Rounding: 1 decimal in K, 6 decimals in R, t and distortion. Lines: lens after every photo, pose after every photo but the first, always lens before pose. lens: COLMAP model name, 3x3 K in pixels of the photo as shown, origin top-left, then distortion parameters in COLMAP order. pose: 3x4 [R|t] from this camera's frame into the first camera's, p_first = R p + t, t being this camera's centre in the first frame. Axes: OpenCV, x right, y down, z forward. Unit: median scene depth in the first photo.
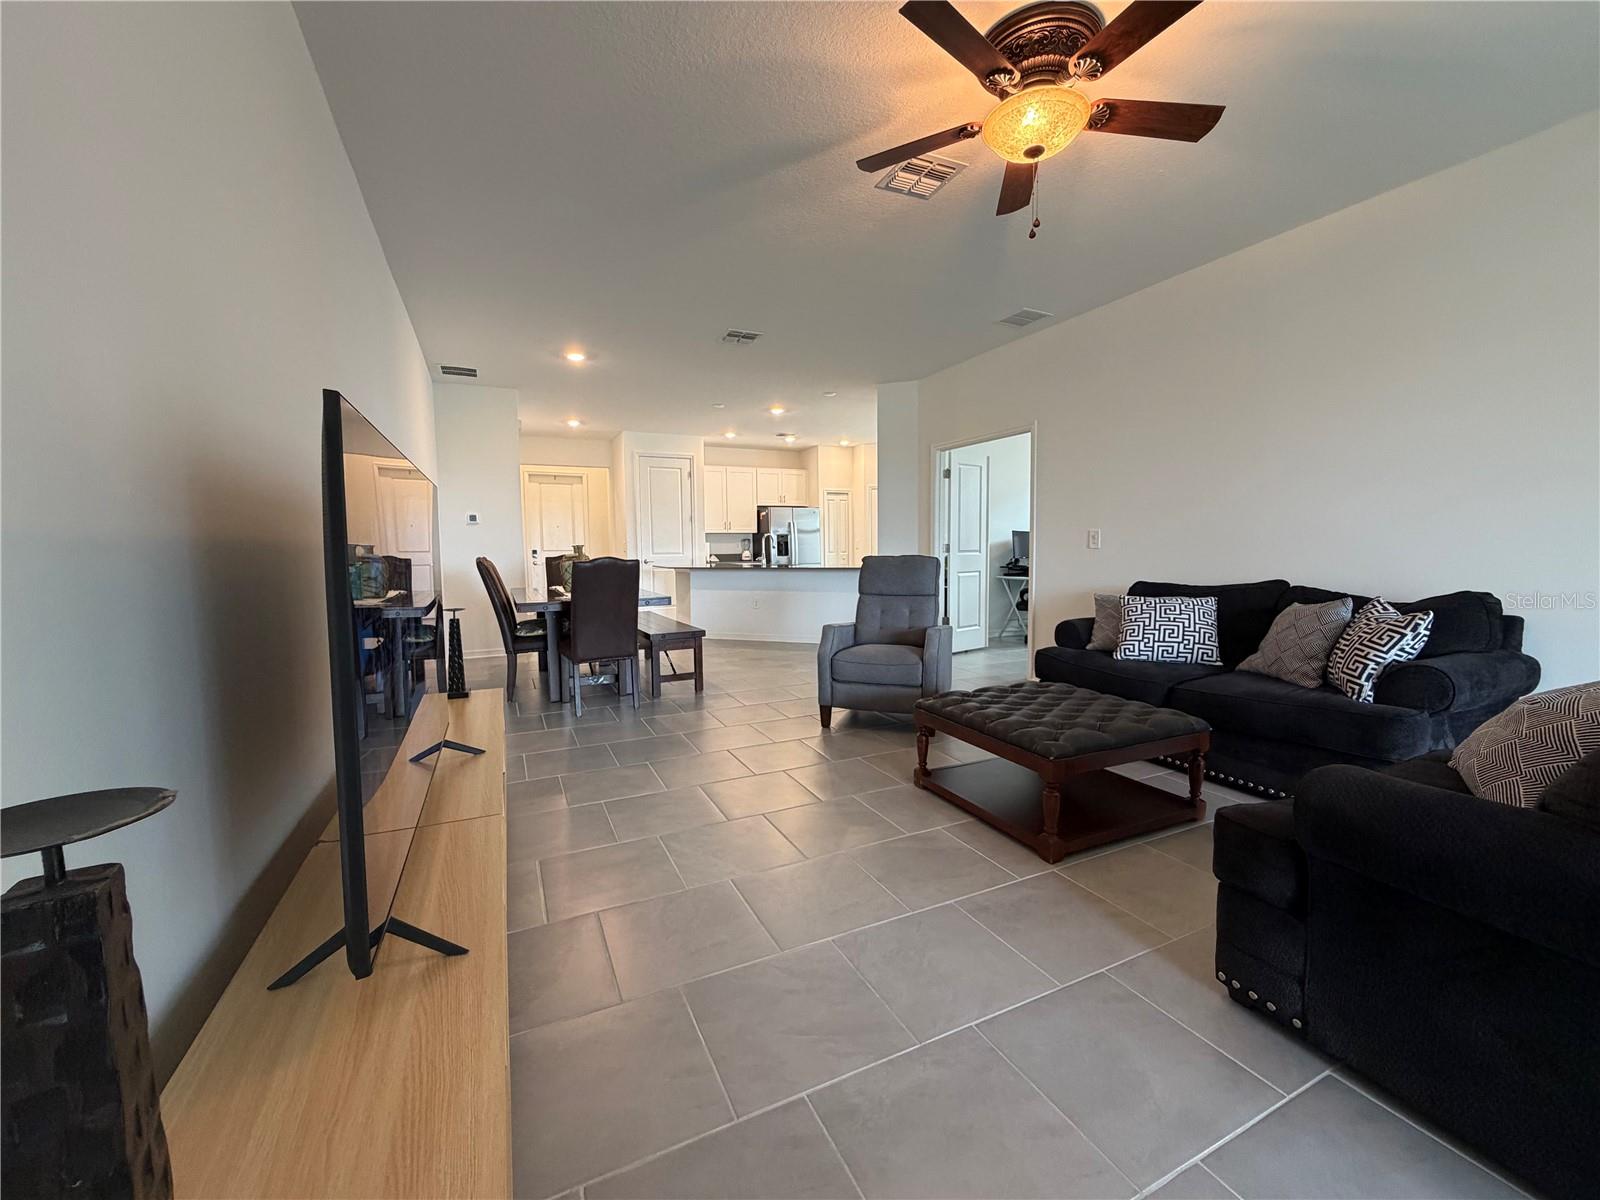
lens RADIAL K [[638.5, 0, 800.6], [0, 638.5, 593.5], [0, 0, 1]] dist [0.002140, 0.000063]
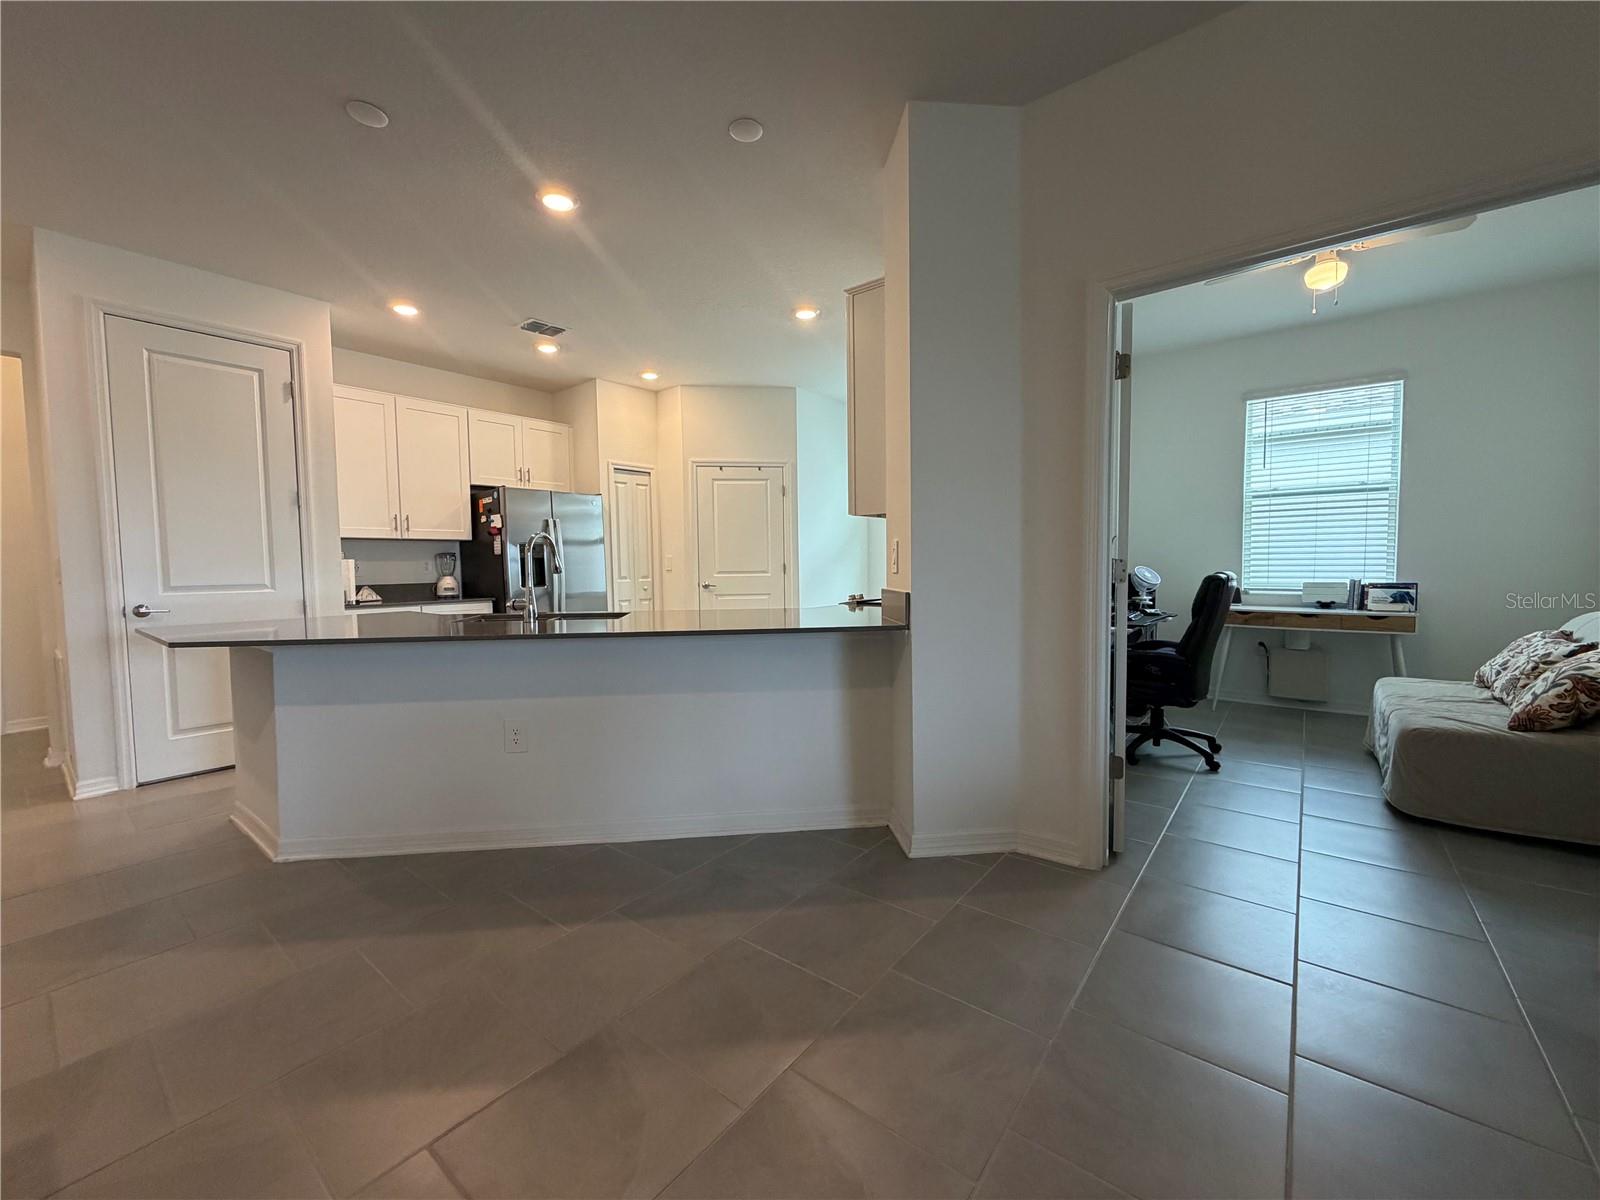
lens RADIAL K [[638.5, 0, 797.7], [0, 638.5, 593.9], [0, 0, 1]] dist [0.002140, 0.000063]
pose [[0.902103, -0.021010, 0.431010, -0.055184], [0.033426, 0.999215, -0.021252, -0.035313], [-0.430225, 0.033578, 0.902097, 0.457232]]
